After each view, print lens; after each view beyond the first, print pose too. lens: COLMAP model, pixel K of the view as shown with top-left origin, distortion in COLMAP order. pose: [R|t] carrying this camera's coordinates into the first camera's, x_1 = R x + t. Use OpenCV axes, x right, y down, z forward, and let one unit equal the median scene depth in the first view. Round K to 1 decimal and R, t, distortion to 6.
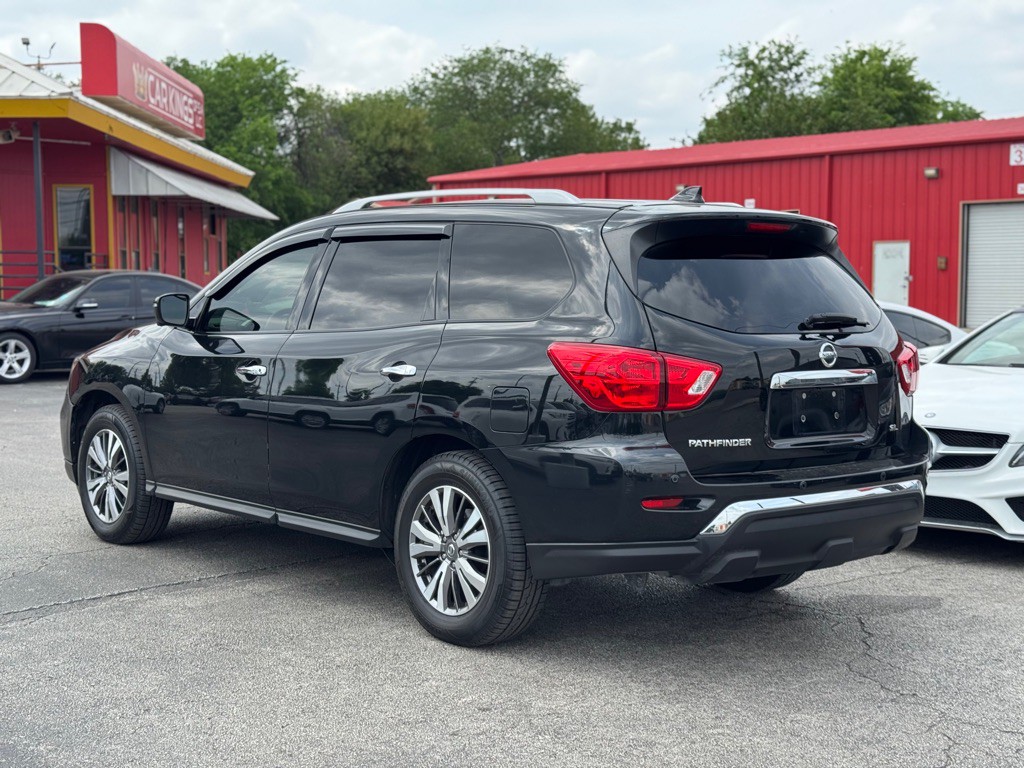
lens RADIAL K [[1434.4, 0, 516.8], [0, 1434.4, 386.1], [0, 0, 1]] dist [0.121325, 0.000000]
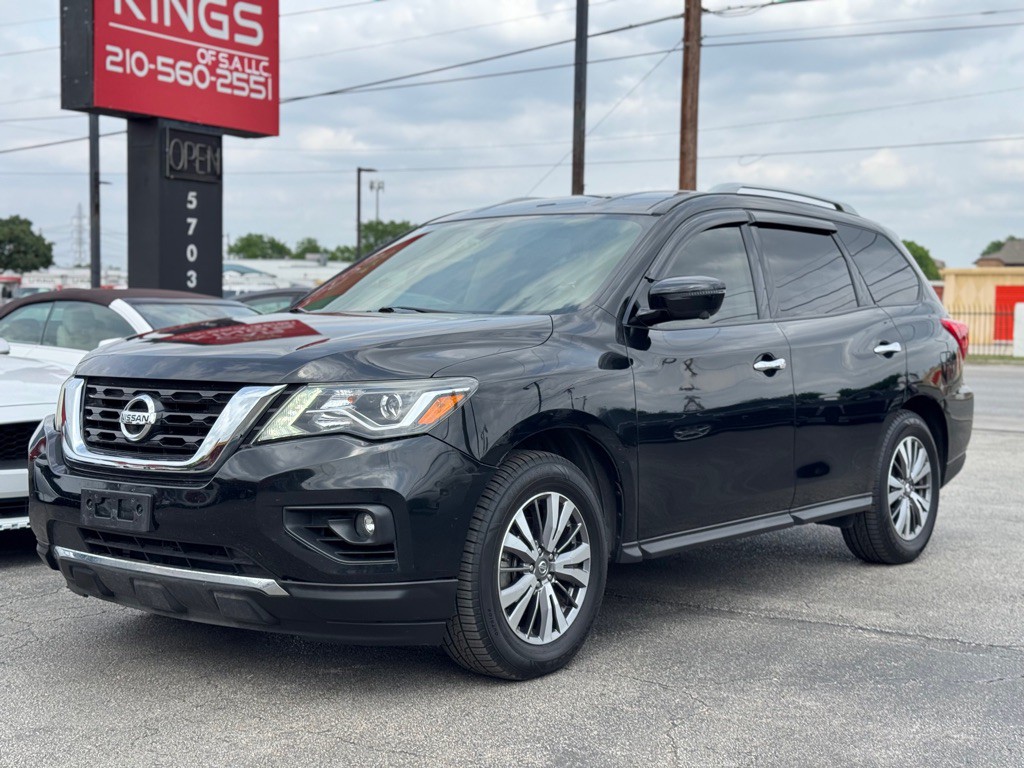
lens RADIAL K [[1434.4, 0, 510.7], [0, 1434.4, 393.4], [0, 0, 1]] dist [0.121325, 0.000000]
pose [[-0.174301, -0.062282, 0.982721, -0.197059], [0.056117, 0.995747, 0.073061, -0.012877], [-0.983092, 0.067882, -0.170065, 0.250084]]
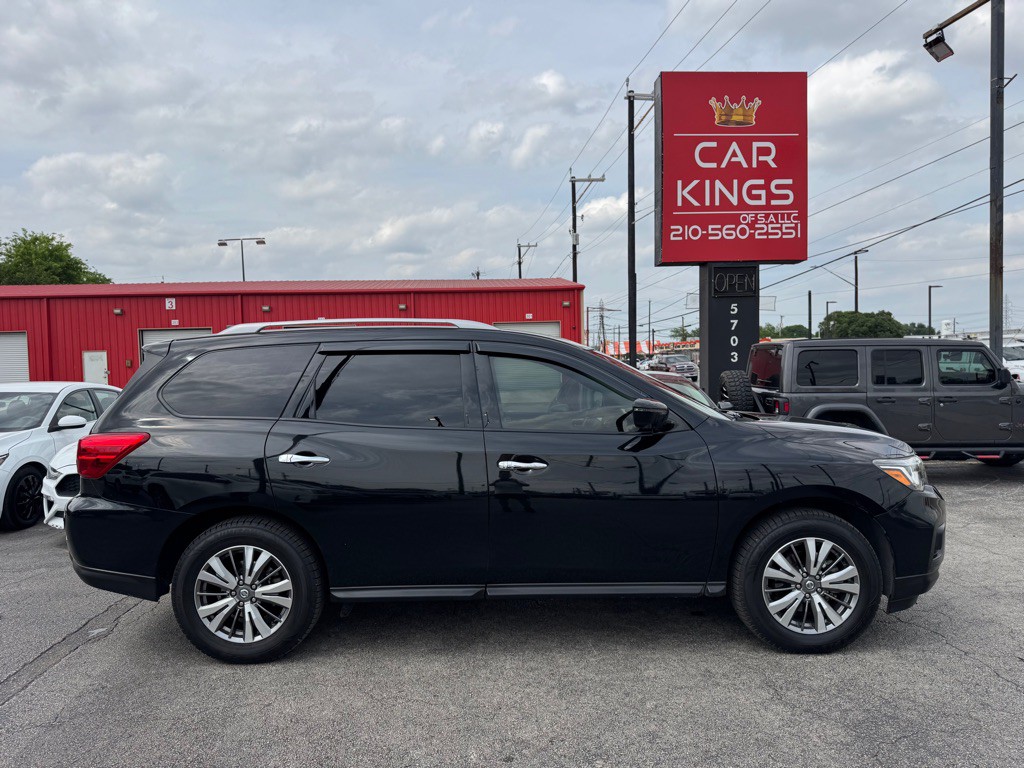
lens RADIAL K [[730.5, 0, 510.0], [0, 730.5, 383.0], [0, 0, 1]] dist [0.027061, -0.033470]
pose [[0.664946, -0.037571, 0.745946, -0.061873], [0.077855, 0.996780, -0.019196, -0.009269], [-0.742822, 0.070840, 0.665730, 0.079487]]
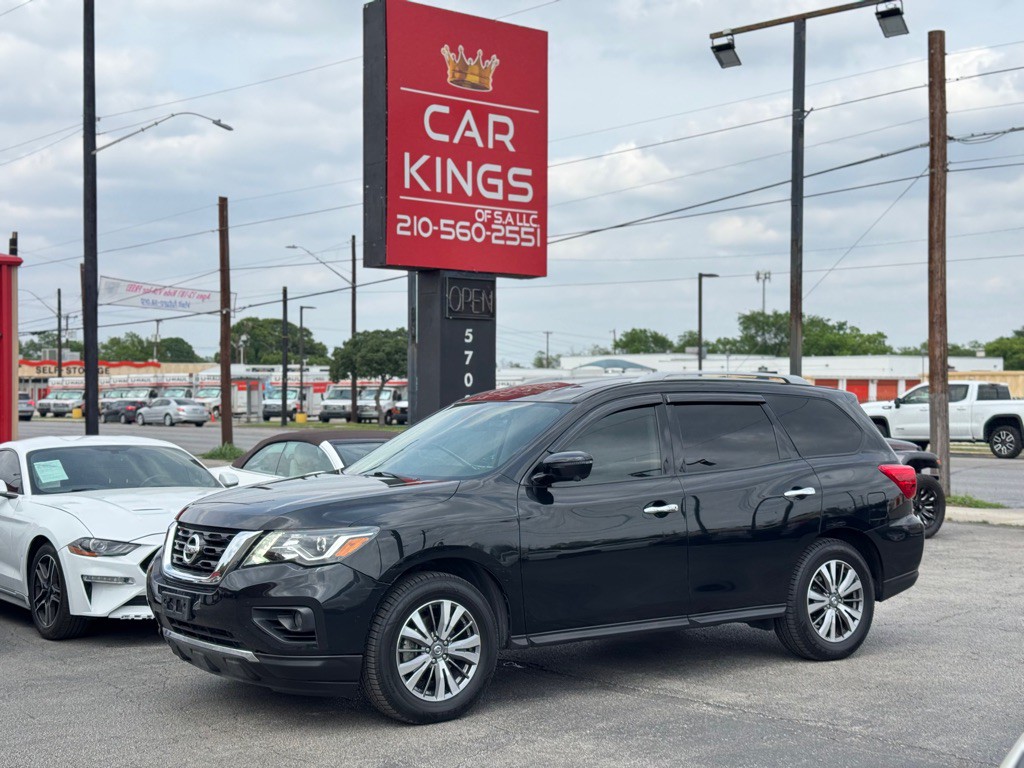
lens RADIAL K [[1434.4, 0, 517.0], [0, 1434.4, 381.1], [0, 0, 1]] dist [0.121325, 0.000000]
pose [[0.094968, 0.007193, 0.995454, -0.271681], [0.072177, 0.997292, -0.014092, -0.021360], [-0.992860, 0.073187, 0.094192, 0.190628]]
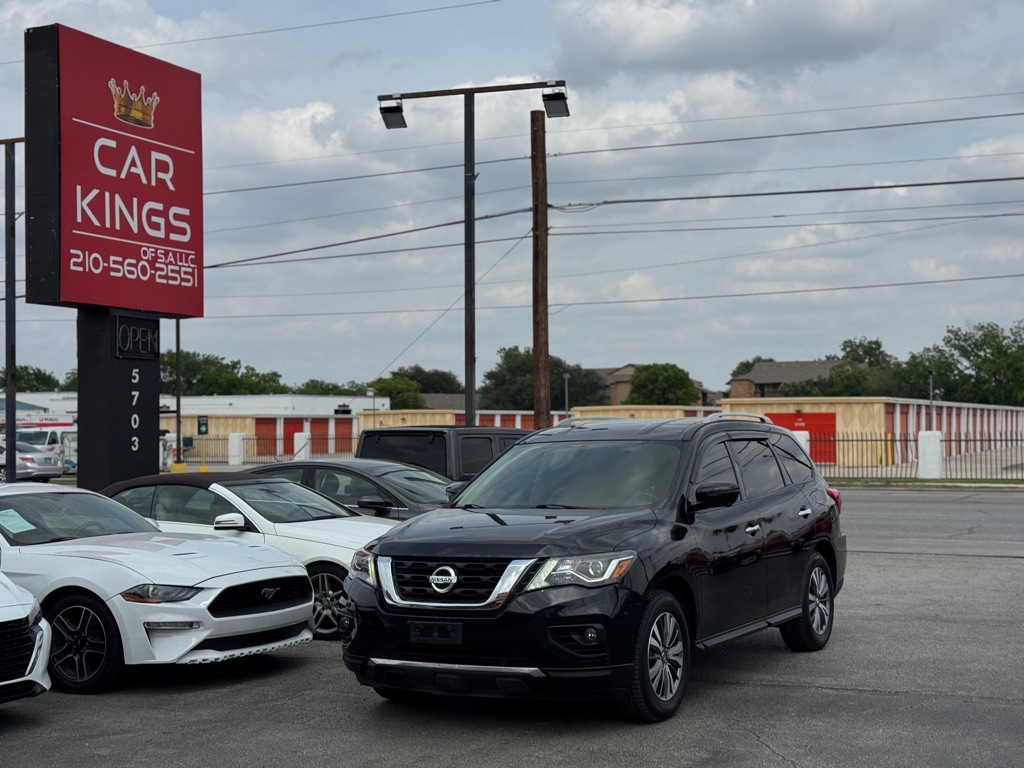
lens RADIAL K [[1434.4, 0, 526.7], [0, 1434.4, 368.1], [0, 0, 1]] dist [0.121325, 0.000000]
pose [[-0.340714, 0.041546, 0.939249, -0.285556], [0.076476, 0.996937, -0.016356, -0.032160], [-0.937052, 0.066257, -0.342847, 0.326507]]
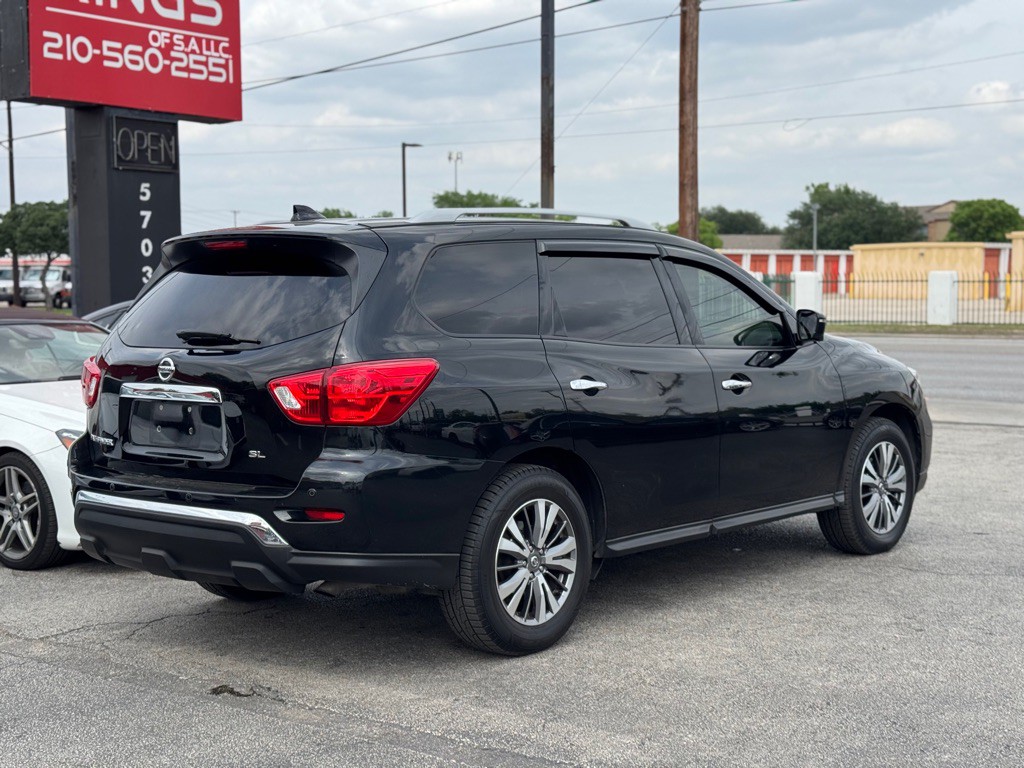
lens RADIAL K [[1434.4, 0, 506.4], [0, 1434.4, 383.8], [0, 0, 1]] dist [0.121325, 0.000000]
pose [[-0.111577, -0.075443, 0.990888, -0.169781], [0.076493, 0.993504, 0.084255, -0.017686], [-0.990807, 0.085197, -0.105082, 0.203152]]
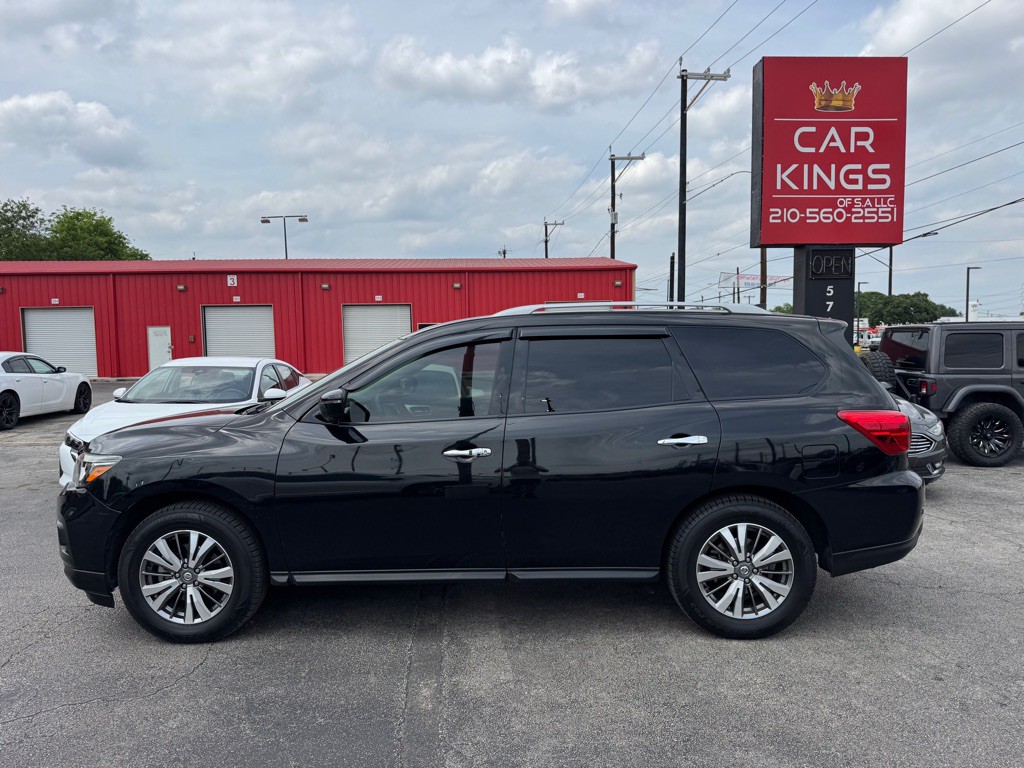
lens RADIAL K [[730.5, 0, 509.3], [0, 730.5, 379.3], [0, 0, 1]] dist [0.027061, -0.033470]
pose [[0.674865, -0.050353, 0.736221, -0.111117], [0.068888, 0.997611, 0.005084, -0.013294], [-0.734719, 0.047286, 0.676722, 0.111346]]
